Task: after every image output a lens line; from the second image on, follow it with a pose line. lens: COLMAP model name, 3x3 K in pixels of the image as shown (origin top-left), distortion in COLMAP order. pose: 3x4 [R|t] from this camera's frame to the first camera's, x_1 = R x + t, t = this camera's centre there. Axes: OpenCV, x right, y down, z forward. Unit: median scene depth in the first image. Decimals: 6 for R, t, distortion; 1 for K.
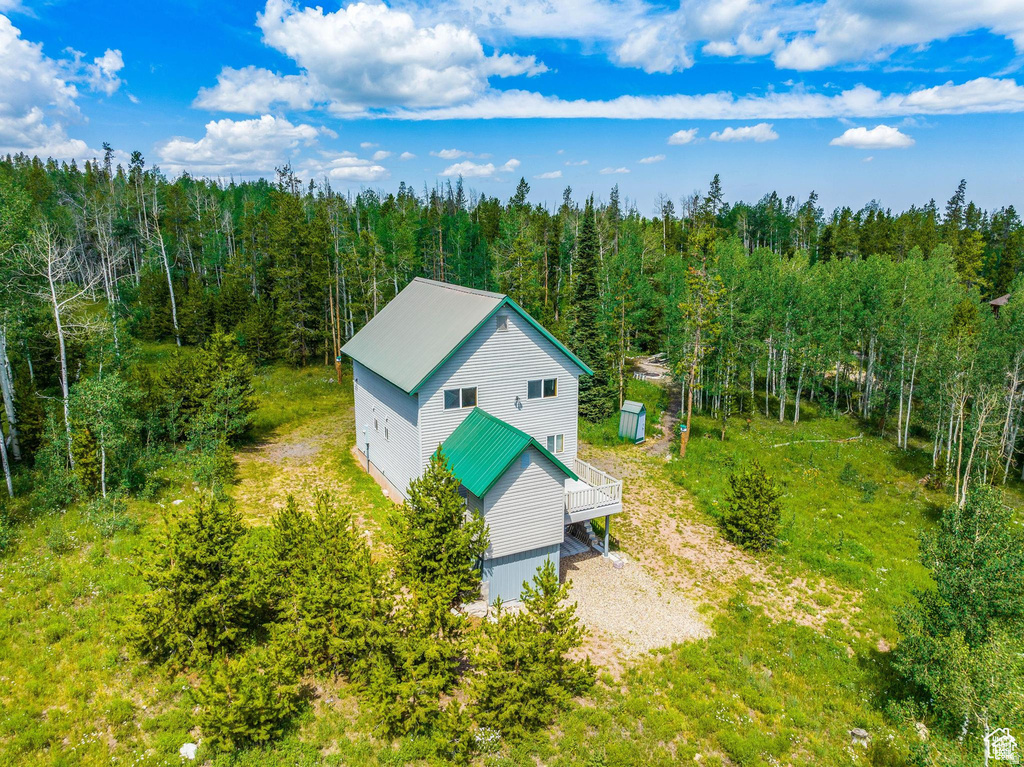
lens RADIAL K [[728.9, 0, 512.0], [0, 728.9, 383.5], [0, 0, 1]] dist [-0.051592, 0.036220]
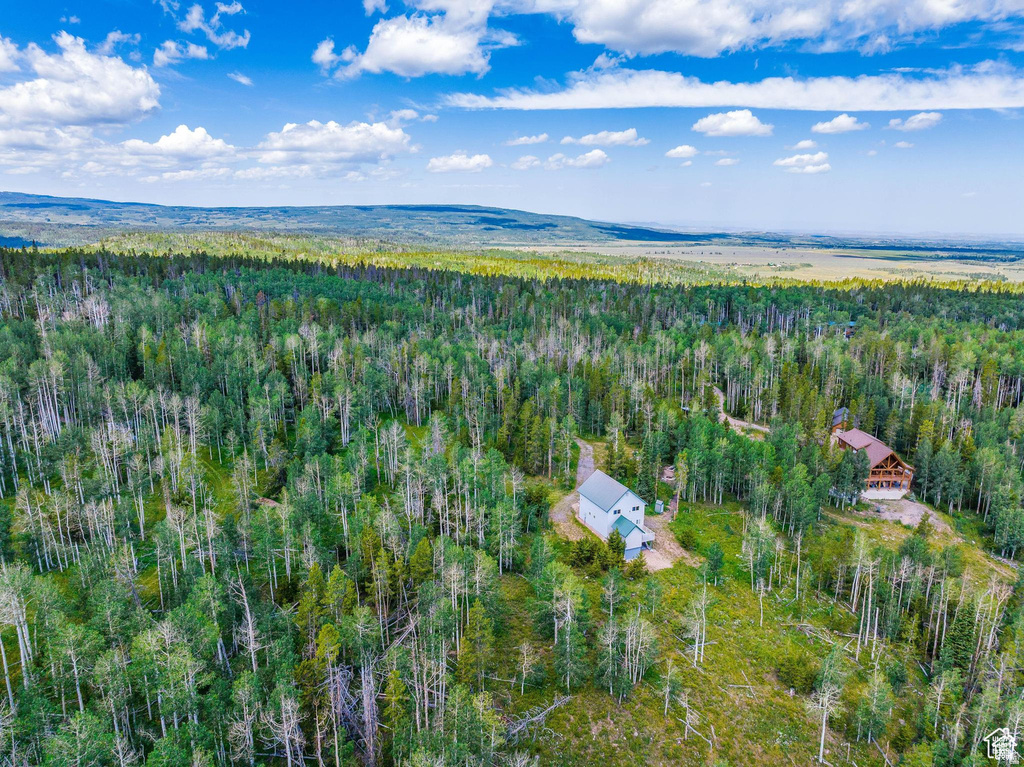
lens RADIAL K [[728.9, 0, 512.0], [0, 728.9, 383.5], [0, 0, 1]] dist [-0.051592, 0.036220]
pose [[0.998205, 0.024843, -0.054490, -0.471797], [-0.024601, 0.999684, 0.005102, -0.736768], [0.054599, -0.003752, 0.998501, -3.282324]]
